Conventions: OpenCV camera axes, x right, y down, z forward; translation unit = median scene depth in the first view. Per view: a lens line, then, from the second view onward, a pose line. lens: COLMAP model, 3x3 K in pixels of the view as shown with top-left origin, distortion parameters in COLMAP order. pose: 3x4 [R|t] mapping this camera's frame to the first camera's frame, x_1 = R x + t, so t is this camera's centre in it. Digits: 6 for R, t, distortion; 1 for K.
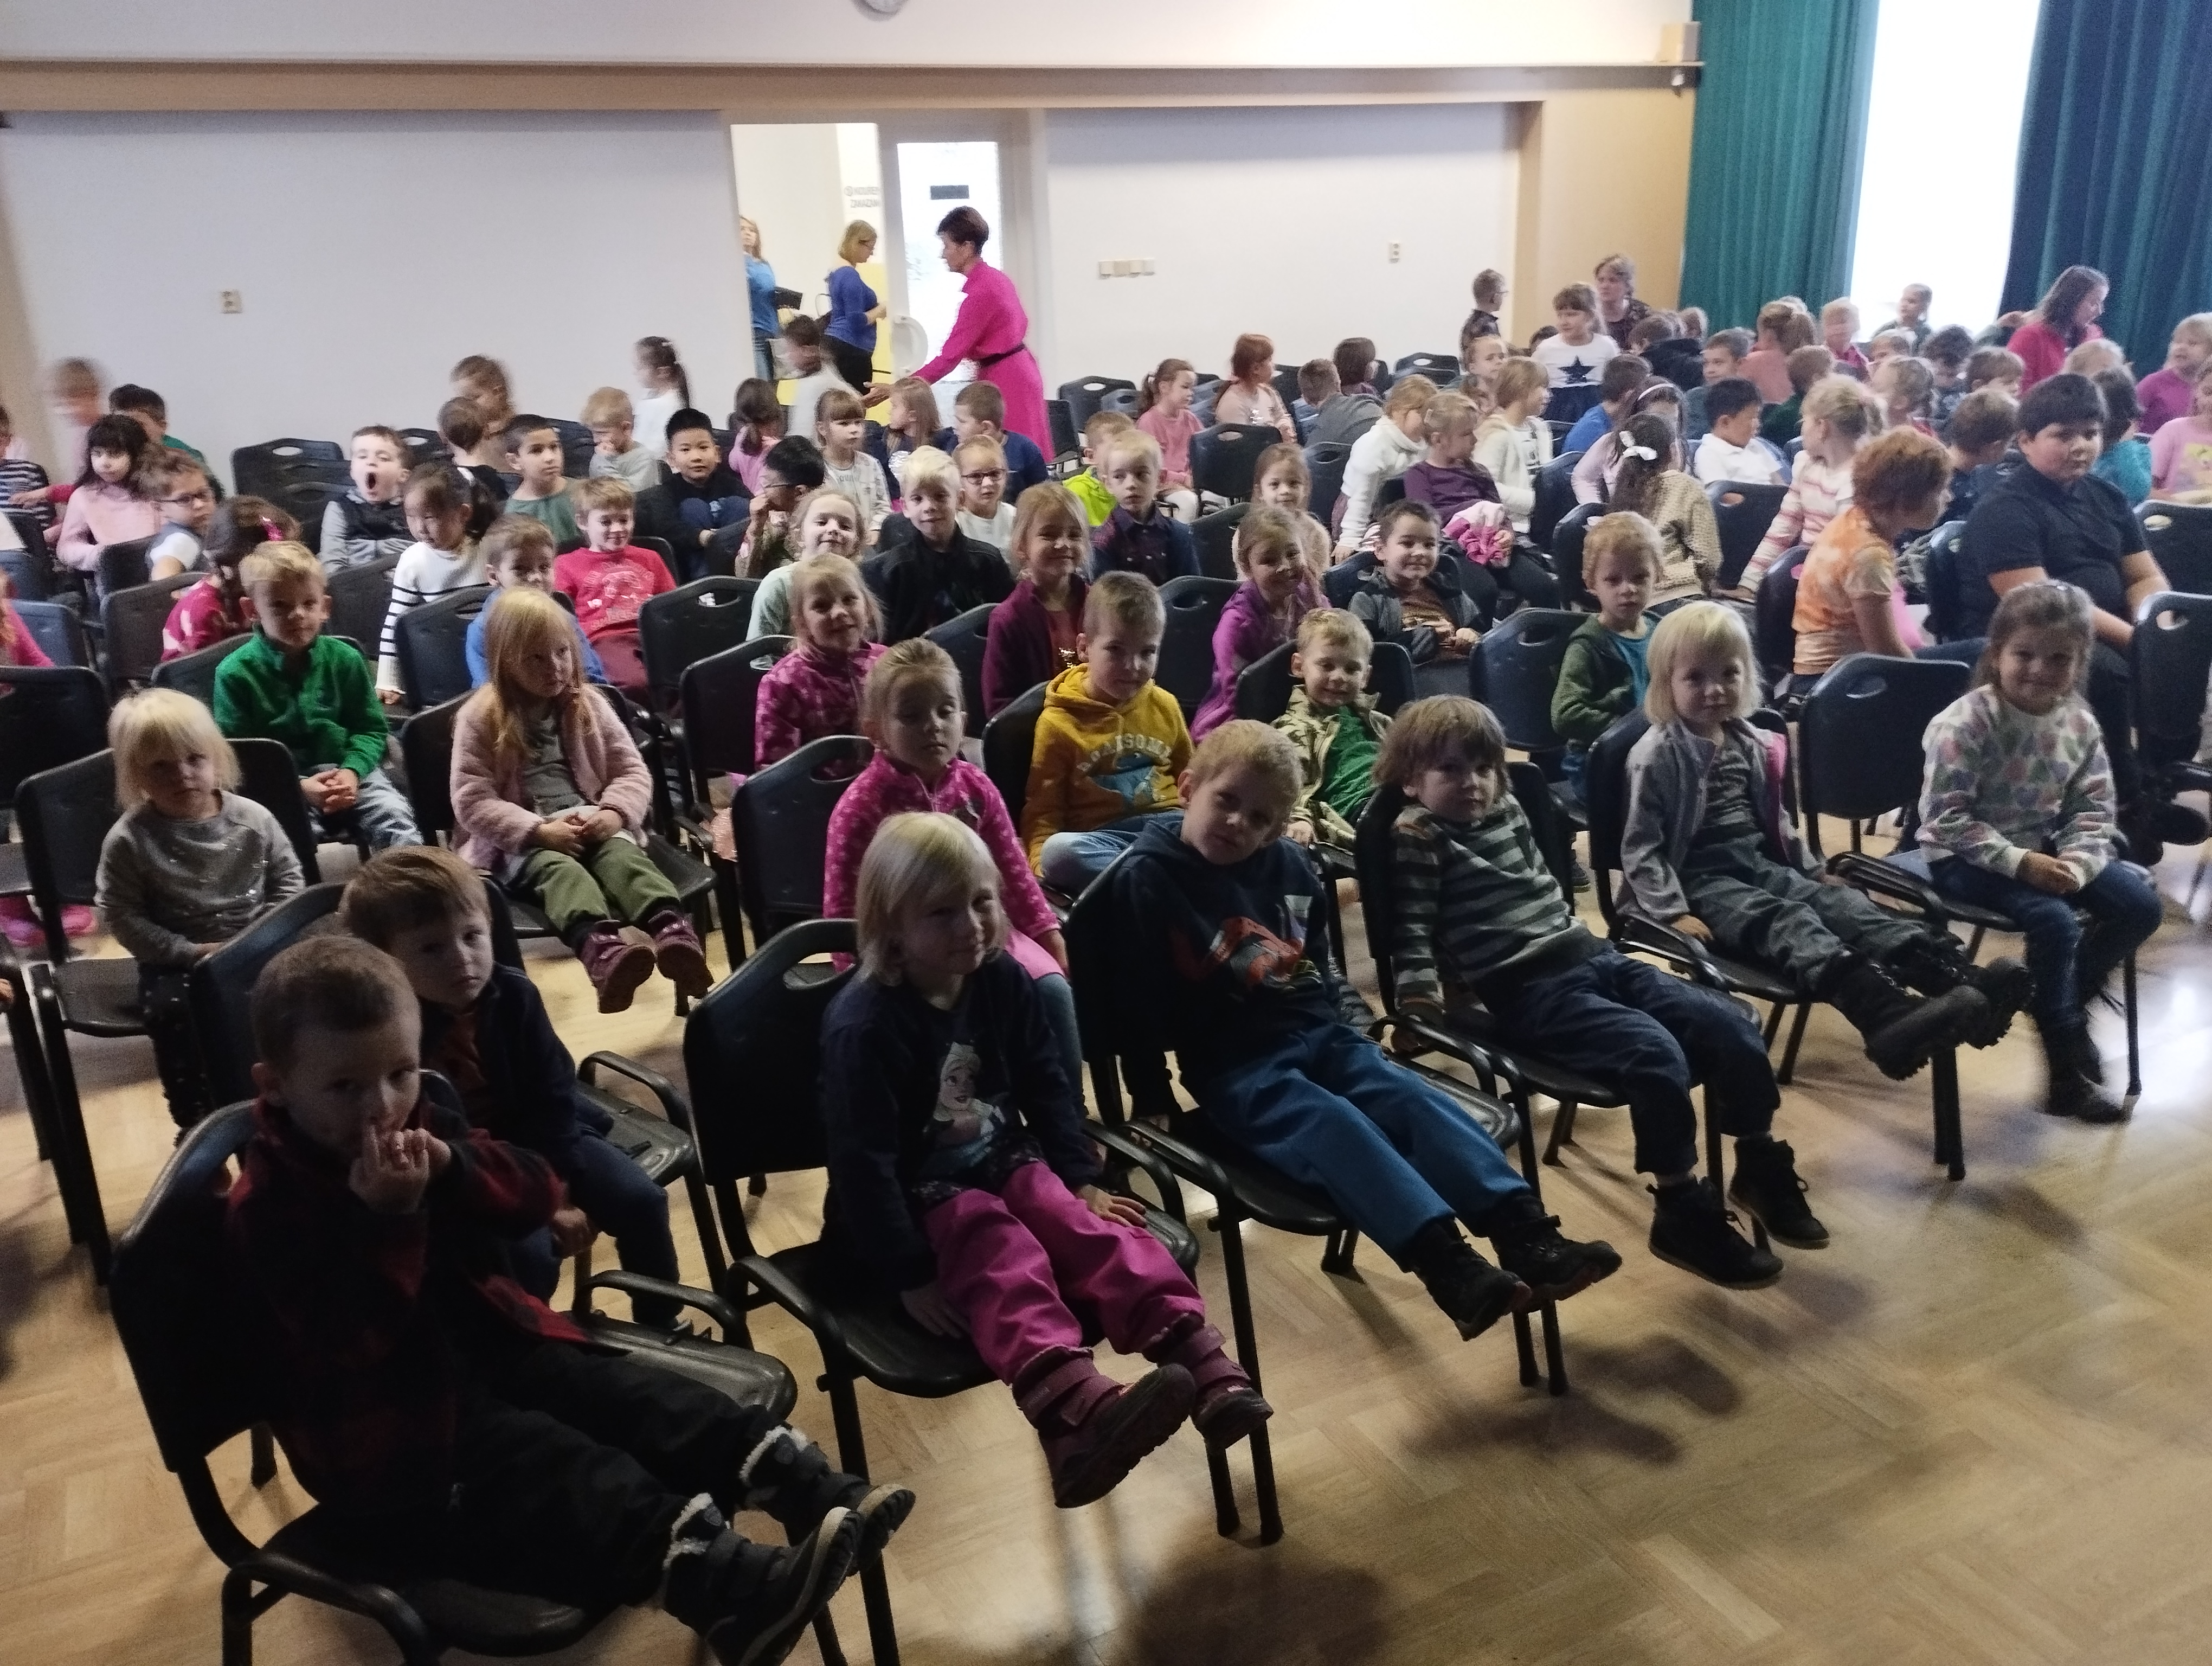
lens RADIAL K [[1777.9, 0, 1101.7], [0, 1777.9, 825.5], [0, 0, 1]] dist [0.030457, -0.036307]
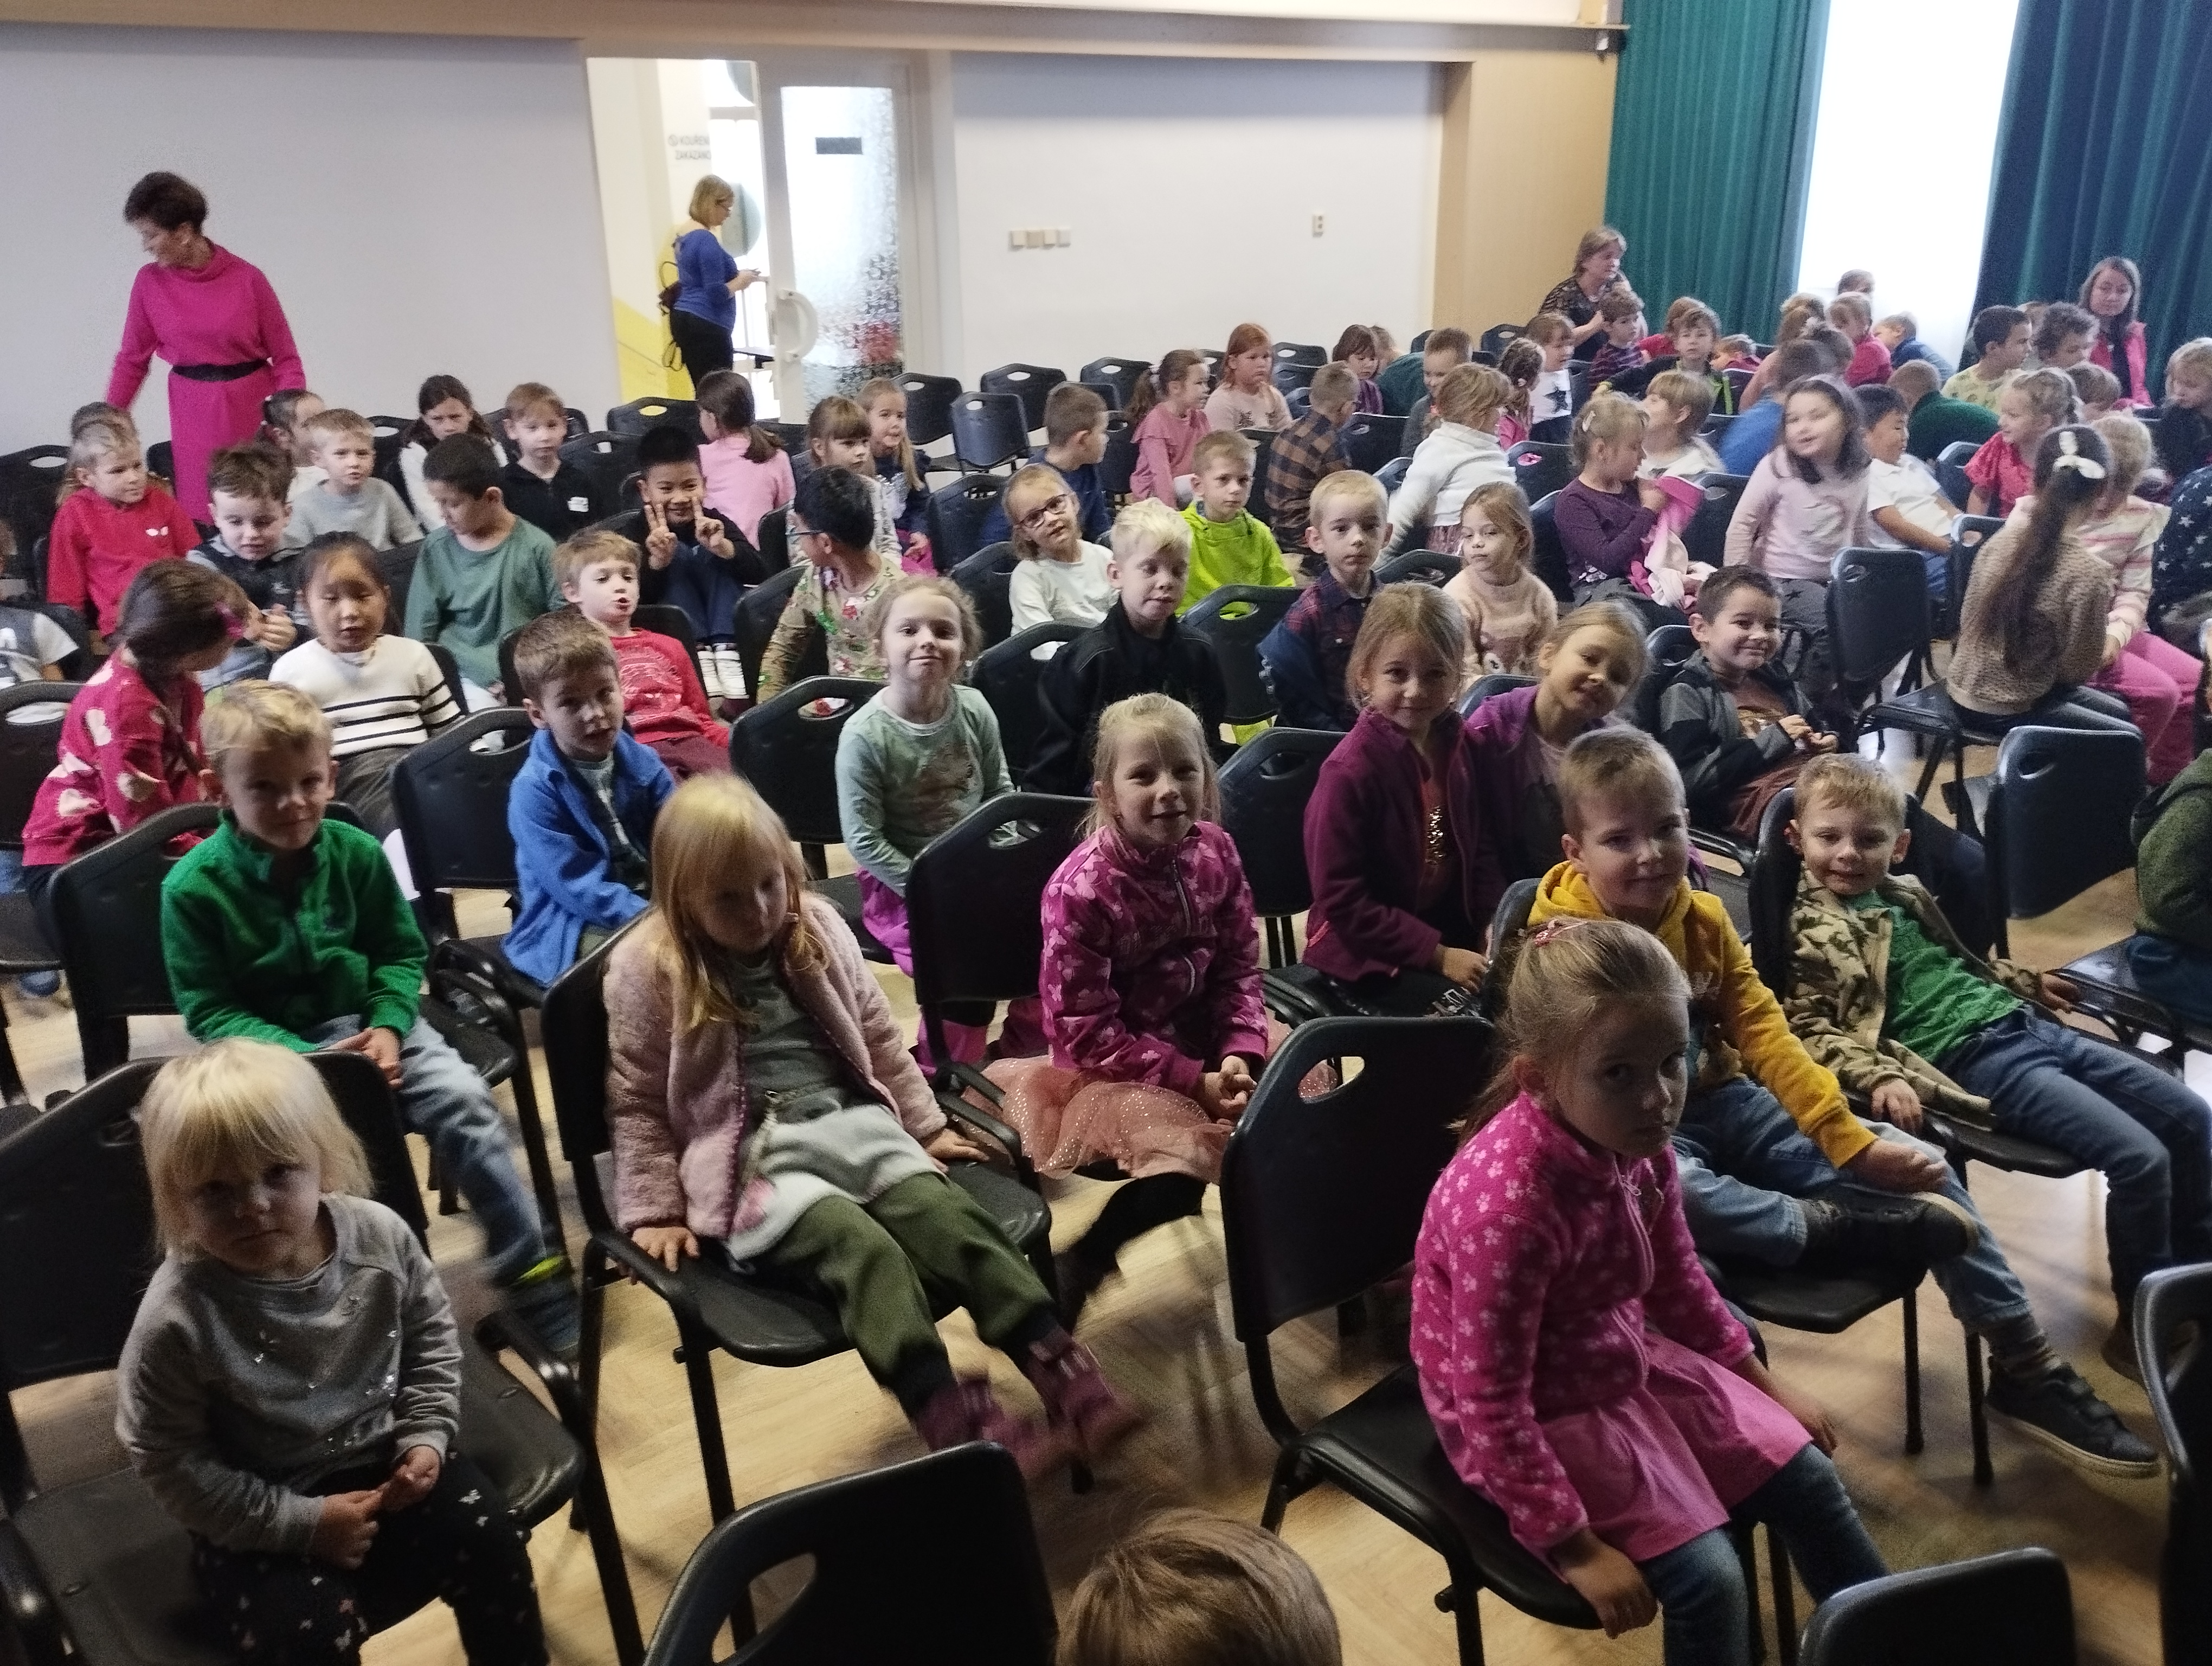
lens RADIAL K [[1701.6, 0, 1143.5], [0, 1701.6, 885.0], [0, 0, 1]] dist [0.098899, -0.176571]
pose [[0.985057, -0.046964, 0.165703, -0.116827], [0.036661, 0.997231, 0.064701, -0.053810], [-0.168283, -0.057659, 0.984051, 0.153053]]
